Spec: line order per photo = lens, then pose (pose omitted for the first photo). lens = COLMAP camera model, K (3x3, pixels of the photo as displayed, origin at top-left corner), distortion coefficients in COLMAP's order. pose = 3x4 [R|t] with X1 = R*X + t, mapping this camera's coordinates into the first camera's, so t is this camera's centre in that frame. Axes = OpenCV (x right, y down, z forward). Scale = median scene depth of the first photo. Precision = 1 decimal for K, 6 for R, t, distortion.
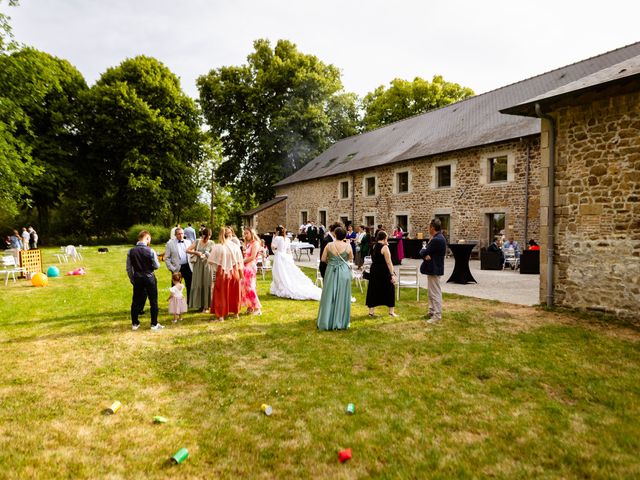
lens RADIAL K [[486.5, 0, 320.0], [0, 486.5, 240.0], [0, 0, 1]] dist [0.001431, 0.001404]
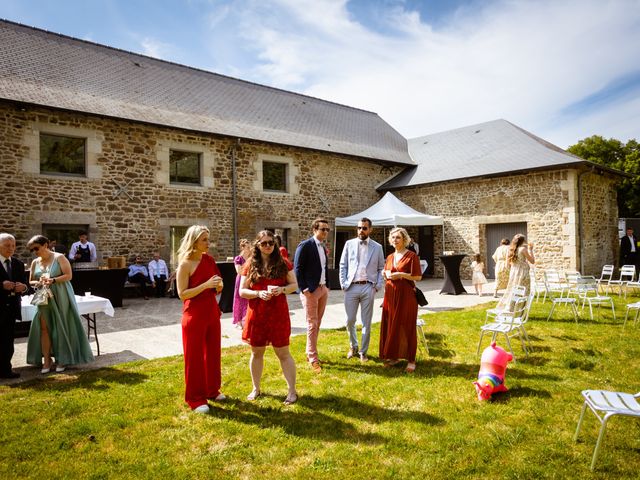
lens RADIAL K [[486.5, 0, 320.0], [0, 486.5, 240.0], [0, 0, 1]] dist [0.001431, 0.001404]
pose [[-0.349900, -0.026055, 0.936425, -0.420233], [0.024082, 0.999033, 0.036796, -0.058713], [-0.936477, 0.035425, -0.348934, 1.110251]]
